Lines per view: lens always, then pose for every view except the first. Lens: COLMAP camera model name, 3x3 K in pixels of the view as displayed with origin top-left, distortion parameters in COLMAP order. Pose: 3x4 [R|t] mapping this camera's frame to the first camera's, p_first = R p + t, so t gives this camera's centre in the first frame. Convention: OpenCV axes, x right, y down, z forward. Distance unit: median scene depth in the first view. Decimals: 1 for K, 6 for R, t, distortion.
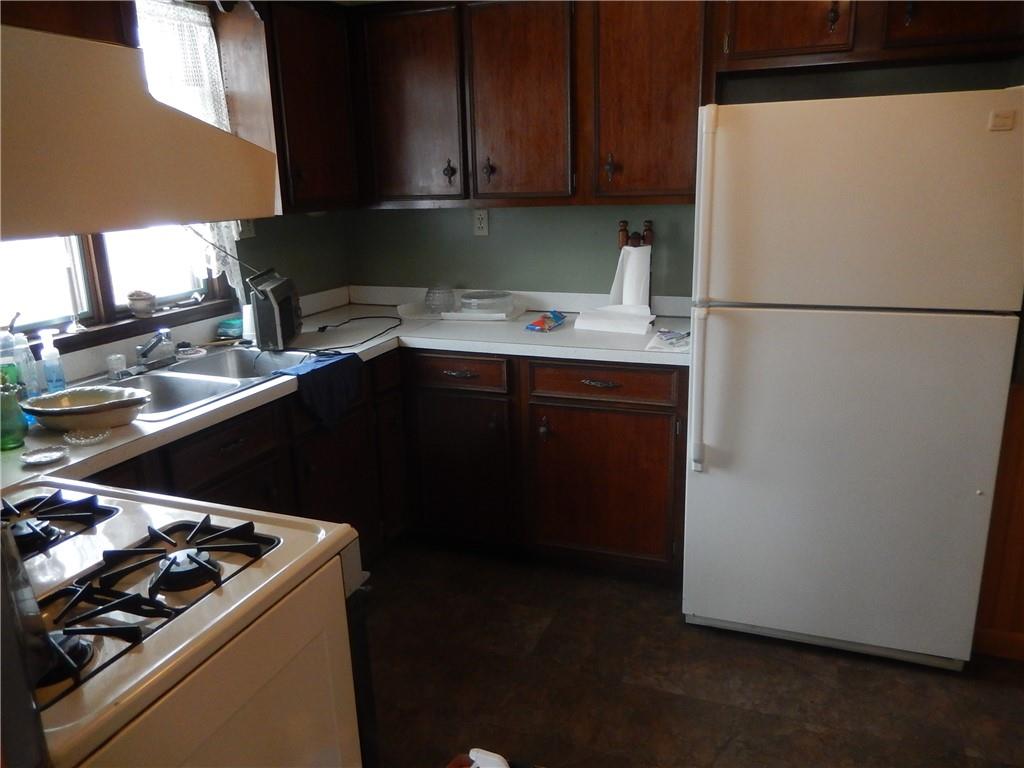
lens RADIAL K [[771.9, 0, 512.0], [0, 771.9, 384.0], [0, 0, 1]] dist [-0.007334, -0.000617]
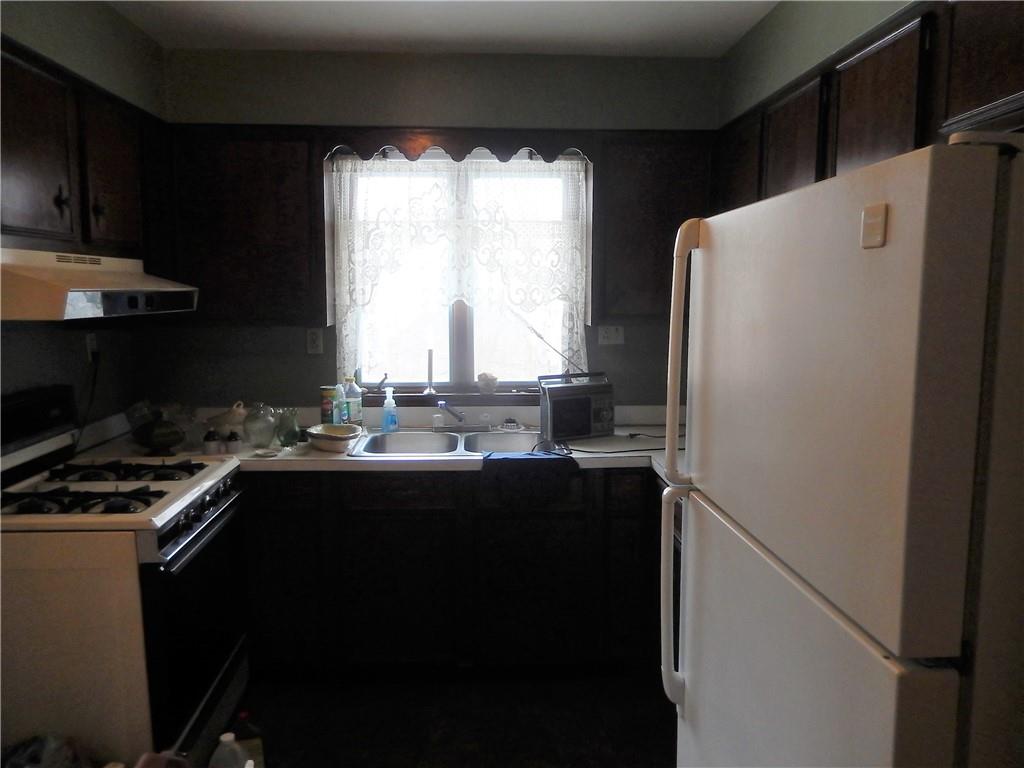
lens RADIAL K [[771.9, 0, 512.0], [0, 771.9, 384.0], [0, 0, 1]] dist [-0.007334, -0.000617]
pose [[0.429729, 0.136628, -0.892561, 0.730287], [-0.249858, 0.967882, 0.027862, -0.153060], [0.867700, 0.211041, 0.450065, 0.445814]]
